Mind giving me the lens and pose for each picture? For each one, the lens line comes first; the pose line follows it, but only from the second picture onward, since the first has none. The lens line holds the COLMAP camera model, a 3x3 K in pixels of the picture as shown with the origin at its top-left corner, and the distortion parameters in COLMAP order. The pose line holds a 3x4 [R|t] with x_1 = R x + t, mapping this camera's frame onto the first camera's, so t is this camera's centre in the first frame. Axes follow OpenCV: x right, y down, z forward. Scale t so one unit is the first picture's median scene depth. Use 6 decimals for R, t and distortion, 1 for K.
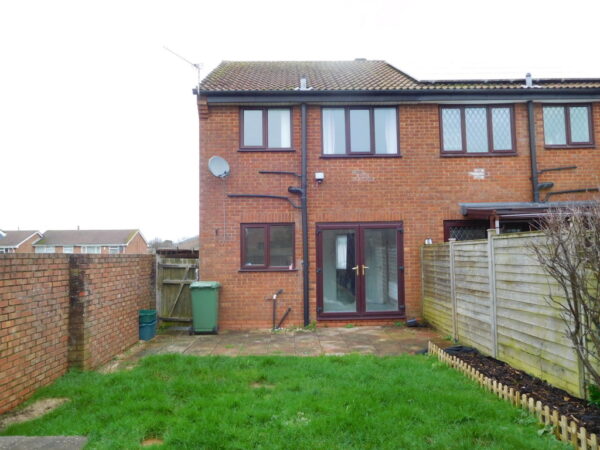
lens RADIAL K [[446.7, 0, 300.0], [0, 446.7, 225.0], [0, 0, 1]] dist [-0.016936, -0.002200]
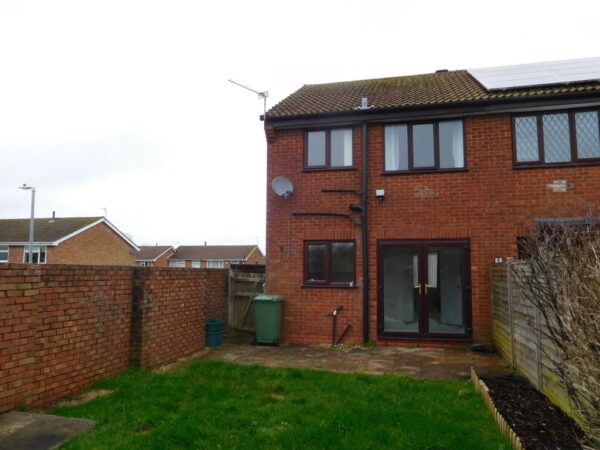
lens RADIAL K [[446.7, 0, 300.0], [0, 446.7, 225.0], [0, 0, 1]] dist [-0.016936, -0.002200]
pose [[0.963849, -0.007475, -0.266344, 0.136002], [-0.002278, 0.999339, -0.036292, -0.001585], [0.266439, 0.035587, 0.963195, -0.005789]]
